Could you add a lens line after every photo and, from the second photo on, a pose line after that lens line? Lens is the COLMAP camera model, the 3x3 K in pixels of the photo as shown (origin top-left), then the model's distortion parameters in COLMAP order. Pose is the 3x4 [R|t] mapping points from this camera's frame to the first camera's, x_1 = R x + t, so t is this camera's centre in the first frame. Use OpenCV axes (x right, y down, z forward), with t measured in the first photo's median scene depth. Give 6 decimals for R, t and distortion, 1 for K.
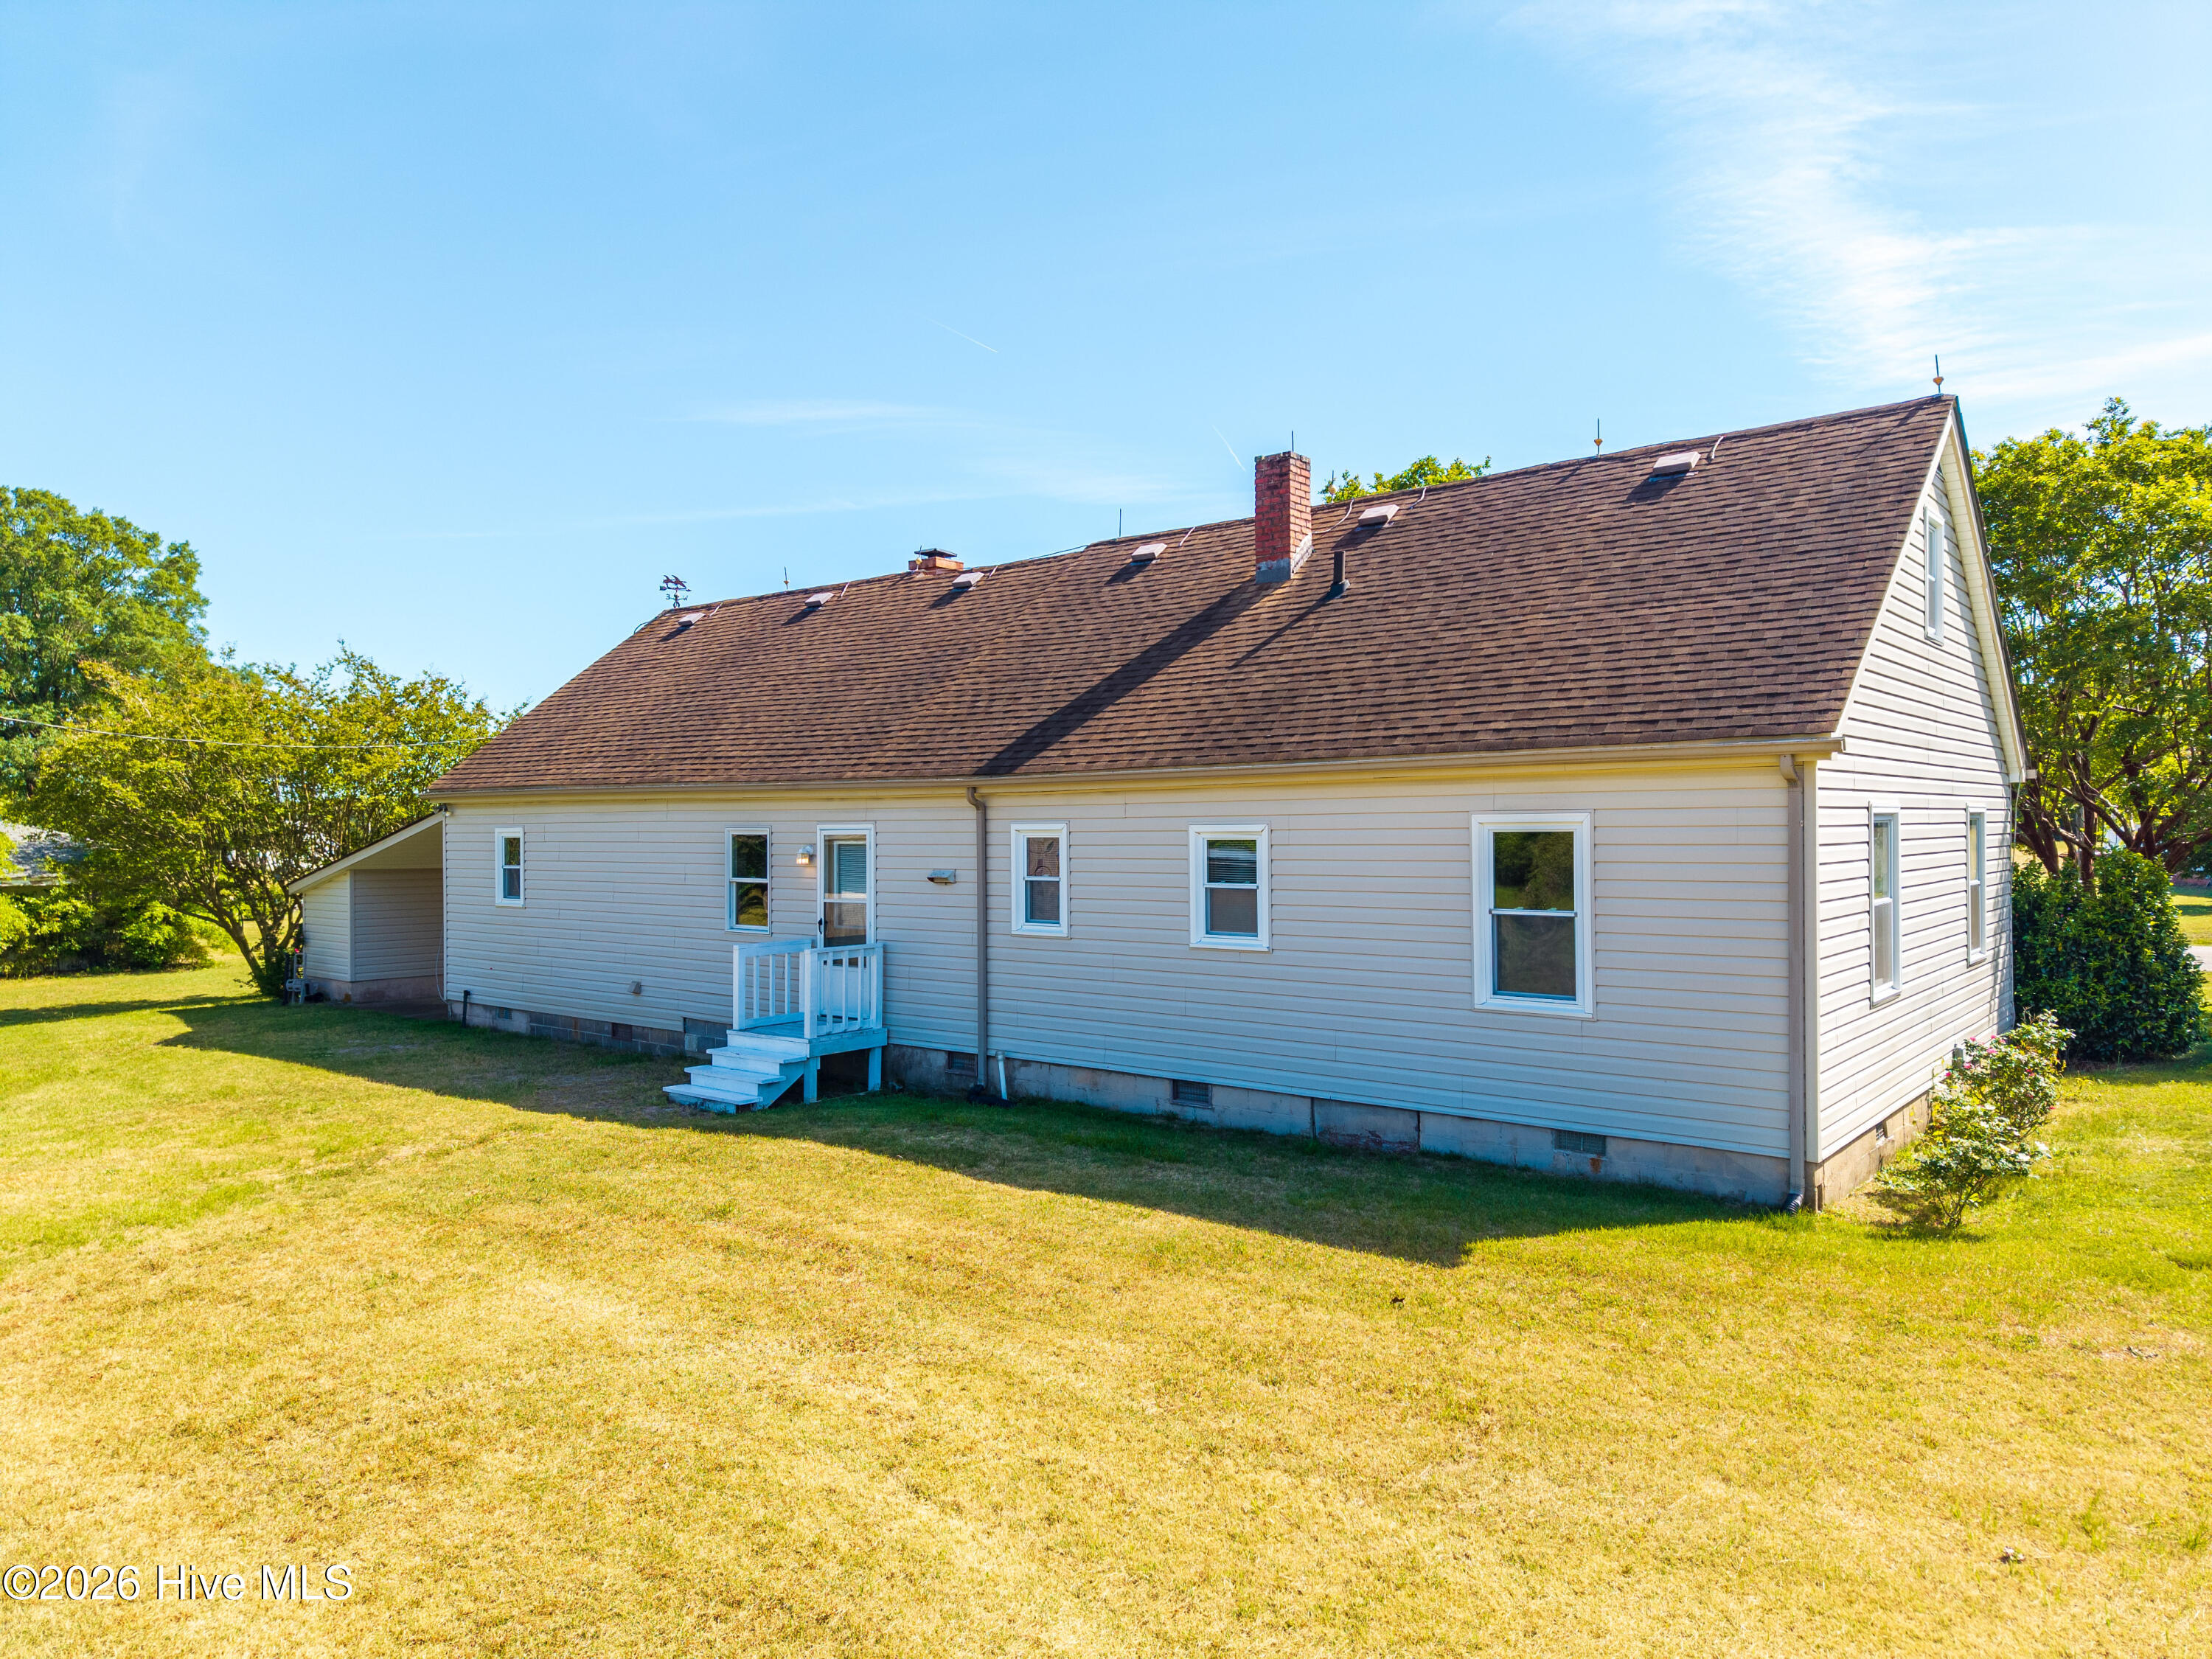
lens RADIAL K [[1476.8, 0, 1099.0], [0, 1476.8, 831.0], [0, 0, 1]] dist [0.072254, -0.089802]
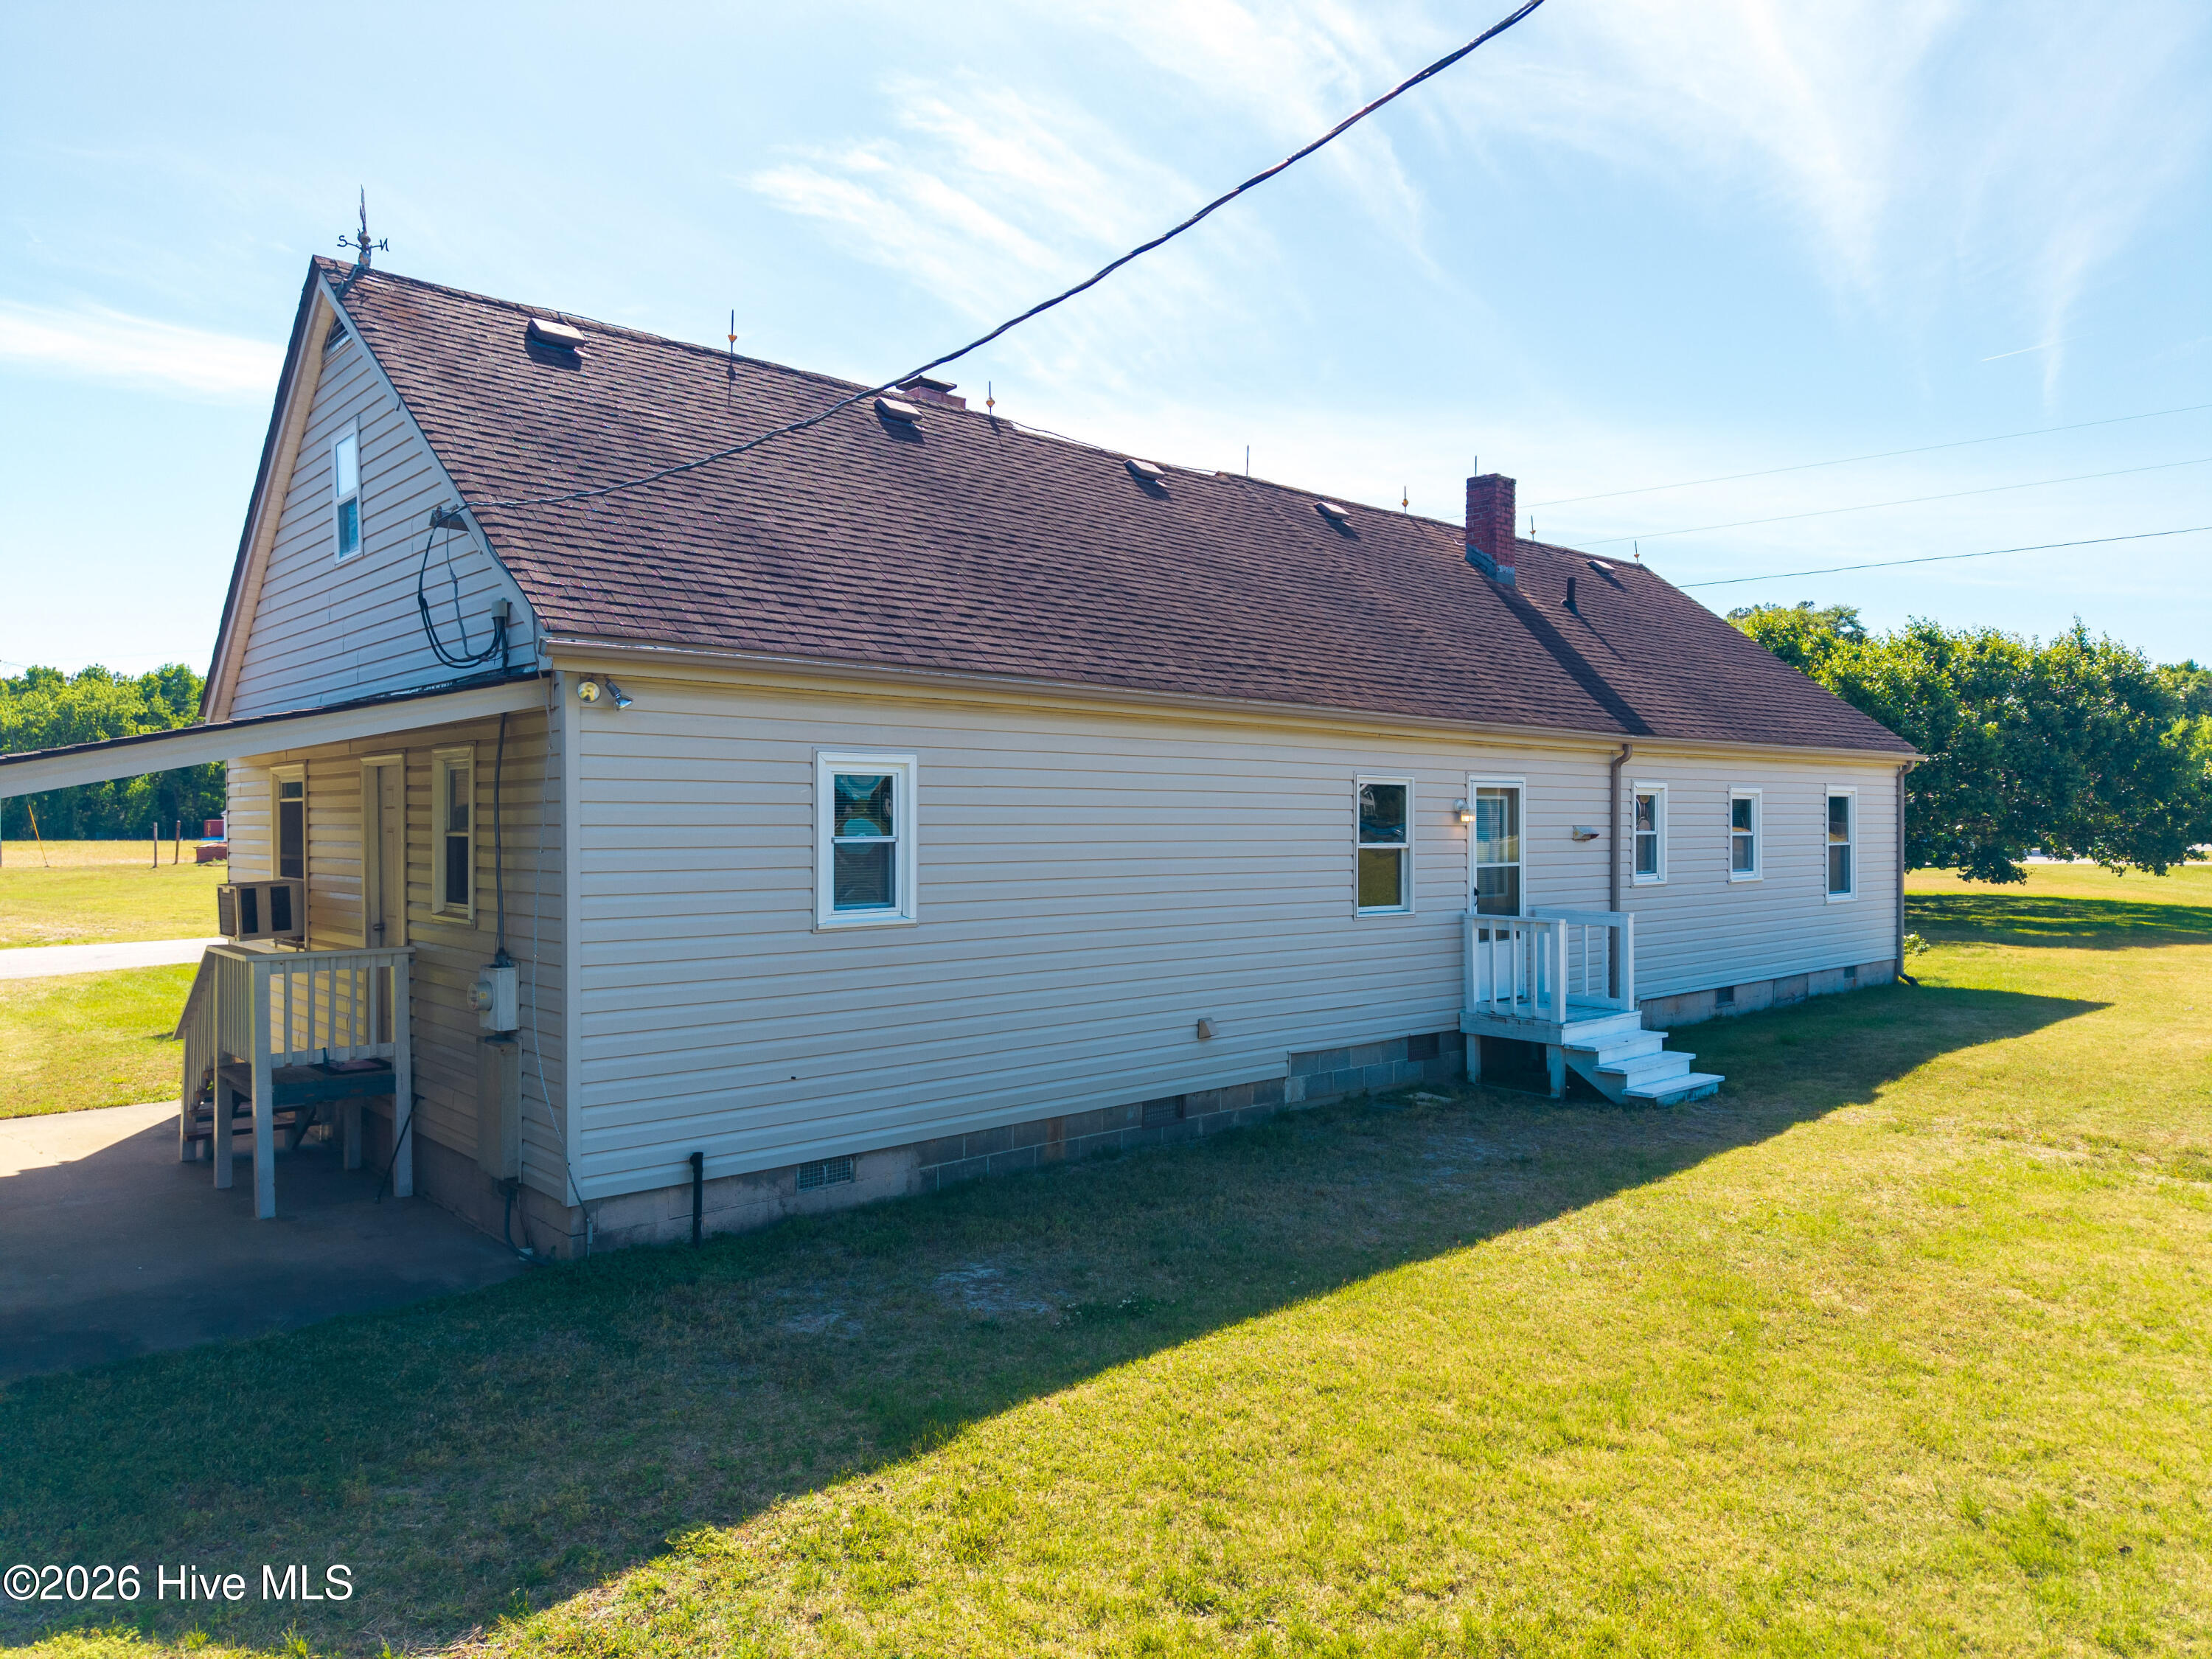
lens RADIAL K [[1481.2, 0, 1106.0], [0, 1481.2, 829.5], [0, 0, 1]] dist [0.004946, -0.000540]
pose [[0.145057, 0.000419, 0.989423, -1.115483], [-0.000542, 1.000000, -0.000344, 0.028838], [-0.989423, -0.000487, 0.145057, 1.164136]]
